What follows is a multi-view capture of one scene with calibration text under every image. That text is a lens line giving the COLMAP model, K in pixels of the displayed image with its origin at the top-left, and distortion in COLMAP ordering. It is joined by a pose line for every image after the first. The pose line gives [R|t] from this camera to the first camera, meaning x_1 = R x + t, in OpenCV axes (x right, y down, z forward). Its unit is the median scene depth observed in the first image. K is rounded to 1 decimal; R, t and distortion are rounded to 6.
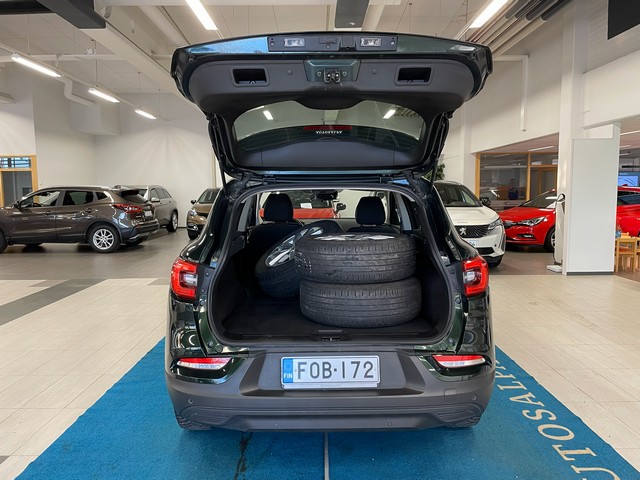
lens RADIAL K [[479.4, 0, 318.2], [0, 479.4, 239.2], [0, 0, 1]] dist [0.047900, -0.038924]
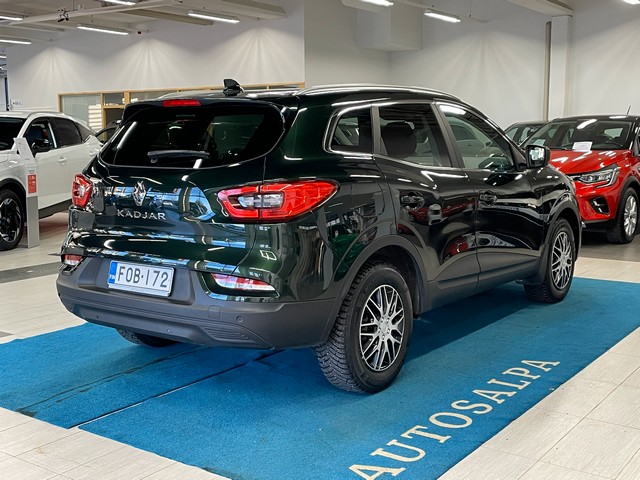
lens RADIAL K [[783.5, 0, 320.4], [0, 783.5, 240.0], [0, 0, 1]] dist [0.068893, 0.000000]
pose [[0.807941, 0.081603, -0.583586, 1.153814], [-0.060527, 0.996619, 0.055562, 0.056551], [0.586147, -0.009568, 0.810148, -0.162662]]
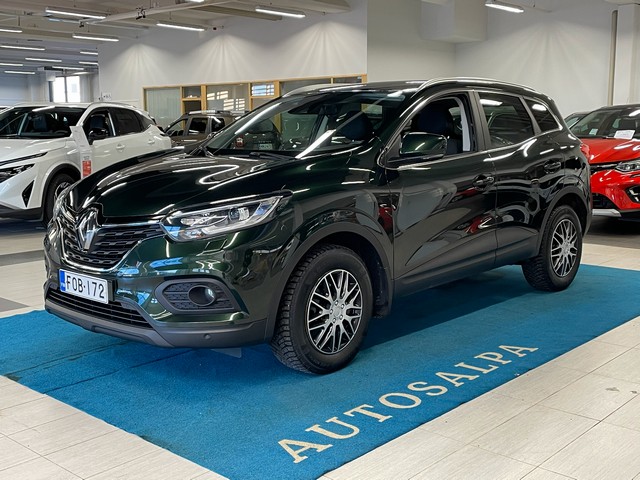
lens RADIAL K [[749.6, 0, 320.0], [0, 749.6, 239.8], [0, 0, 1]] dist [0.070439, 0.000000]
pose [[0.735954, 0.104623, -0.668899, 1.317870], [-0.069958, 0.994451, 0.078573, 0.056932], [0.673407, -0.011031, 0.739189, 0.014941]]
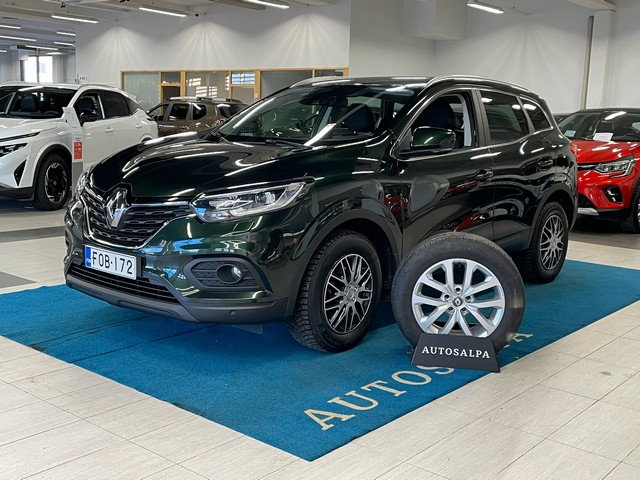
lens RADIAL K [[749.6, 0, 319.0], [0, 749.6, 238.2], [0, 0, 1]] dist [0.070439, 0.000000]
pose [[0.761197, 0.134801, -0.634357, 1.292614], [-0.105877, 0.990866, 0.083512, 0.073558], [0.639820, 0.003595, 0.768516, -0.114411]]
